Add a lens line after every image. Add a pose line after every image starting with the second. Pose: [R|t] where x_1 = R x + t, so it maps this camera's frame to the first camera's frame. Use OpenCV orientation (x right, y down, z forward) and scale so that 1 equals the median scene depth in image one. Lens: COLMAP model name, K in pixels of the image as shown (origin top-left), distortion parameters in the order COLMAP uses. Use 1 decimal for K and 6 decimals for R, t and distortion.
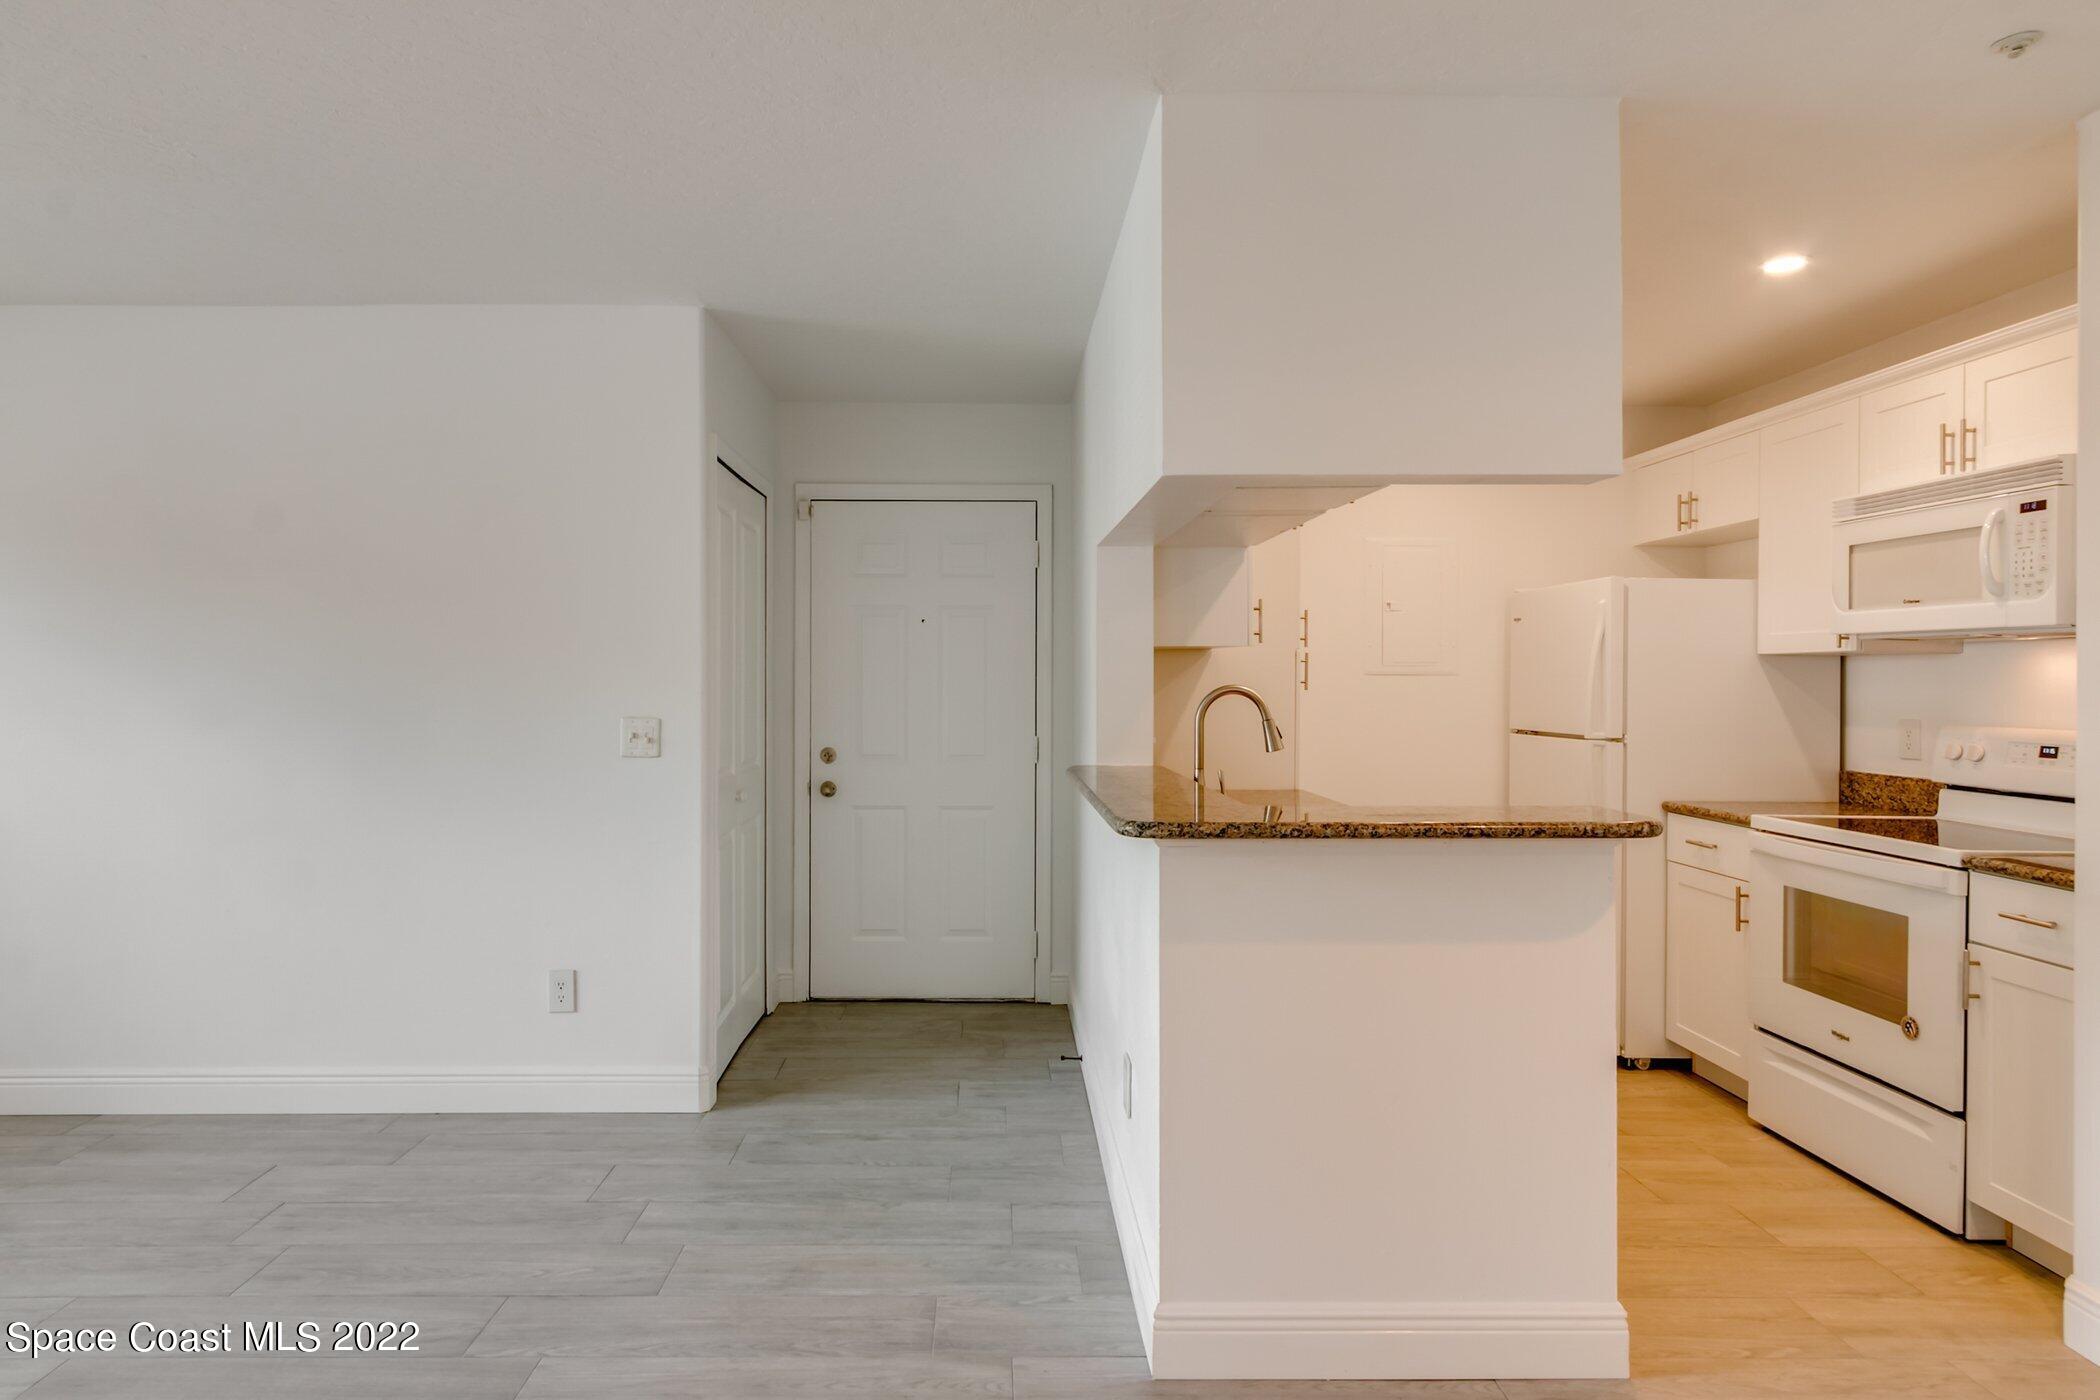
lens RADIAL K [[1192.0, 0, 1002.1], [0, 1192.0, 676.9], [0, 0, 1]] dist [0.006803, -0.003412]
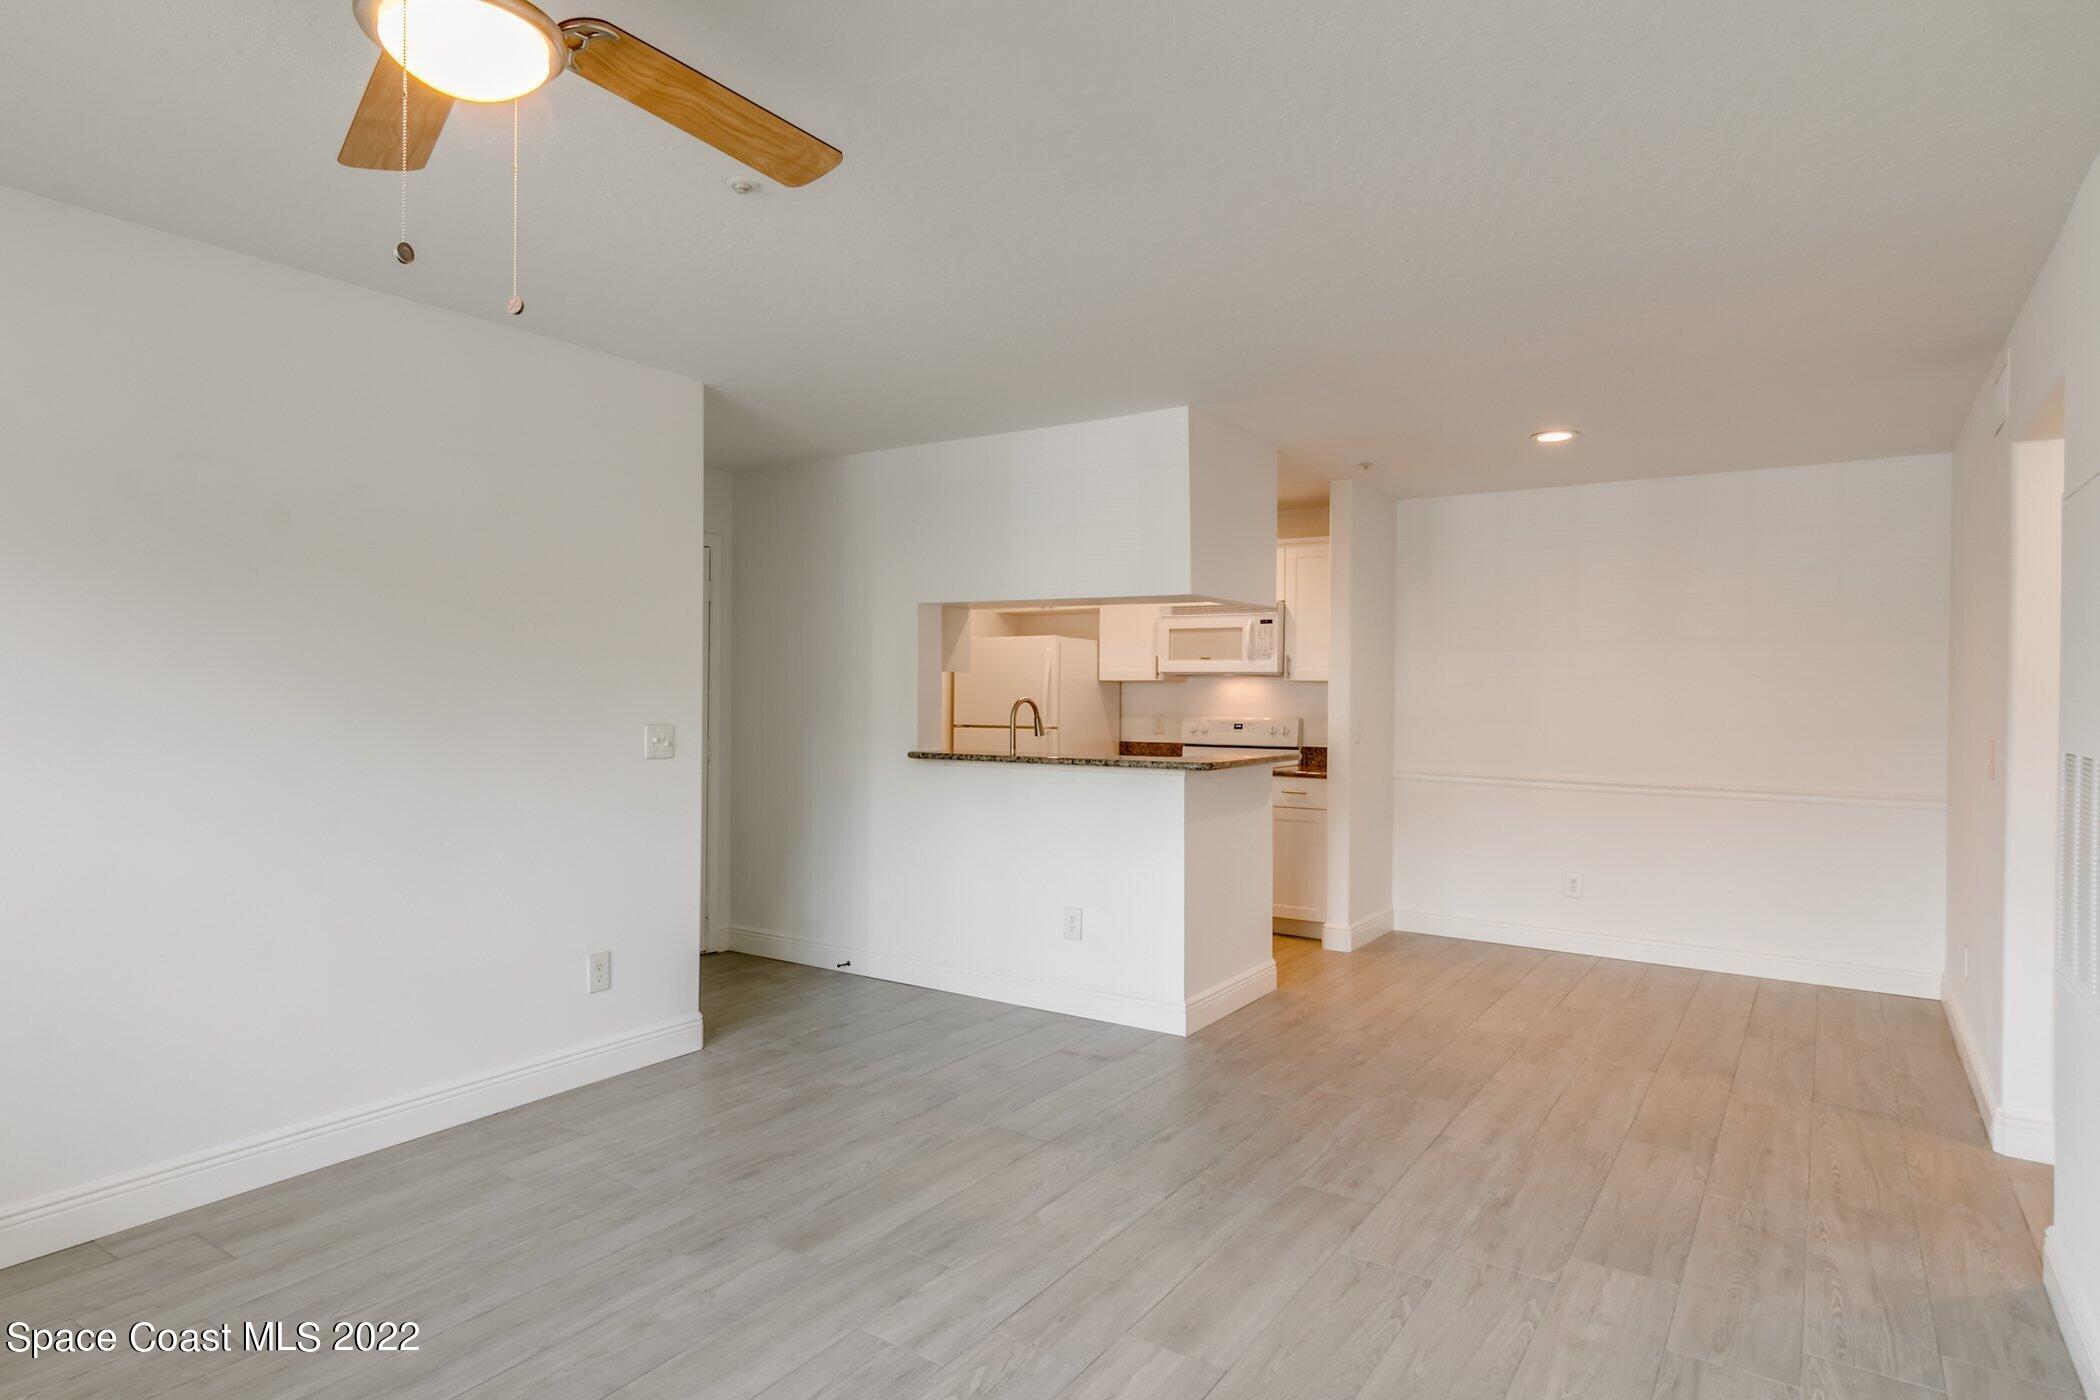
lens RADIAL K [[1145.8, 0, 1030.8], [0, 1145.8, 705.6], [0, 0, 1]] dist [0.010731, 0.000043]
pose [[0.574438, -0.004975, 0.818533, -1.089653], [-0.005746, 0.999932, 0.010111, 0.003062], [-0.818528, -0.010511, 0.574371, 0.066324]]
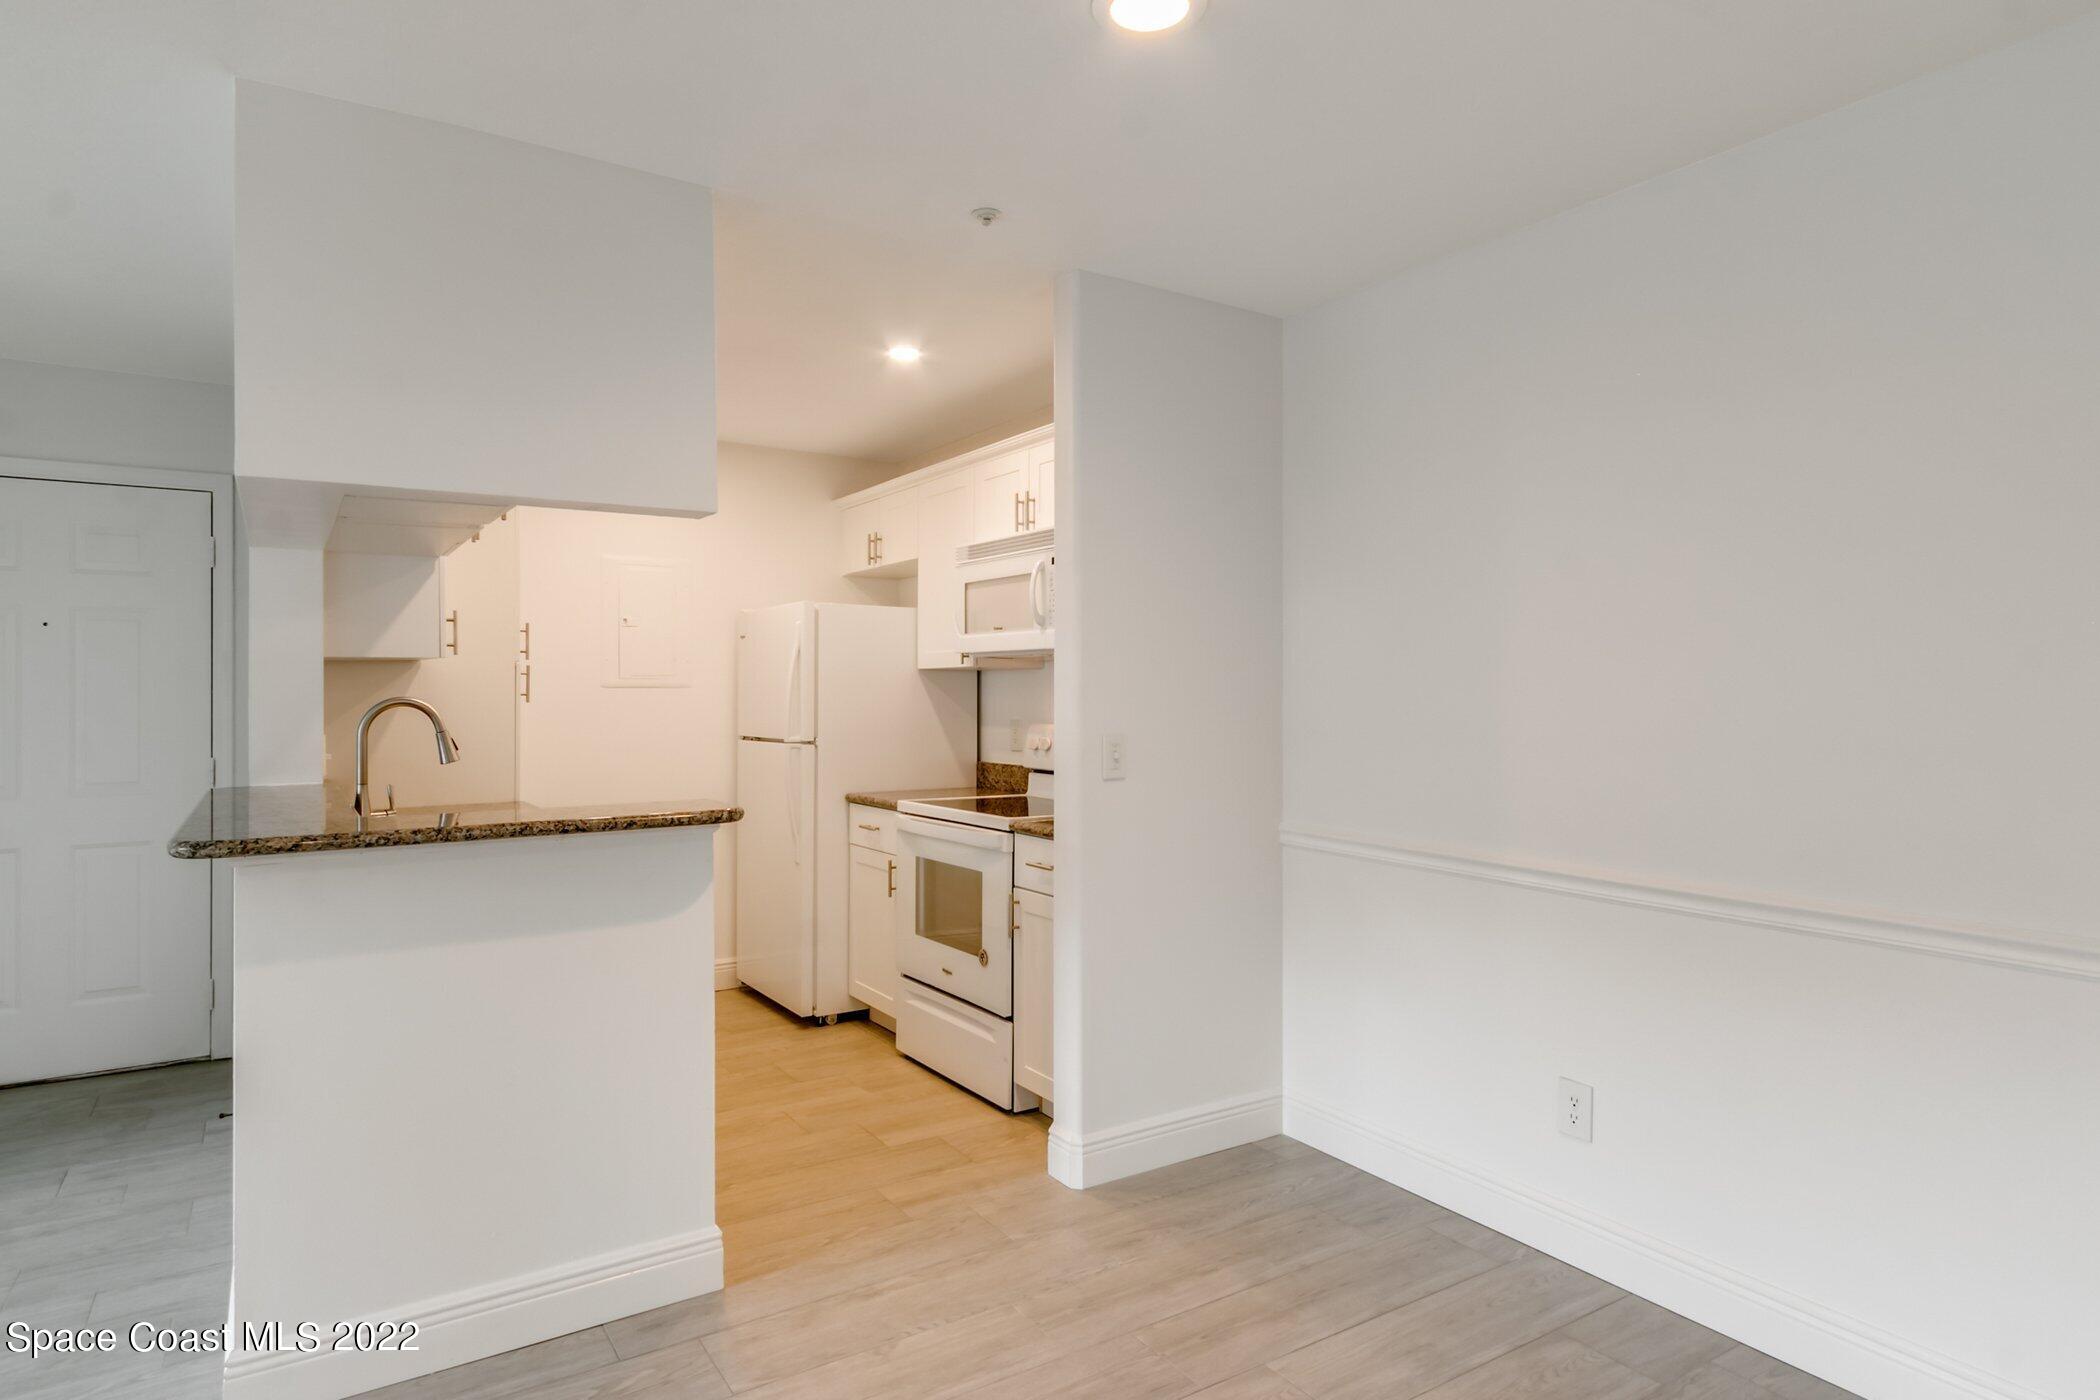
lens RADIAL K [[1164.6, 0, 1037.5], [0, 1164.6, 687.0], [0, 0, 1]] dist [0.005210, -0.000846]
pose [[0.843614, -0.003059, 0.536941, 0.116830], [0.005204, 0.999983, -0.002479, 0.003531], [-0.536925, 0.004885, 0.843616, -0.084198]]
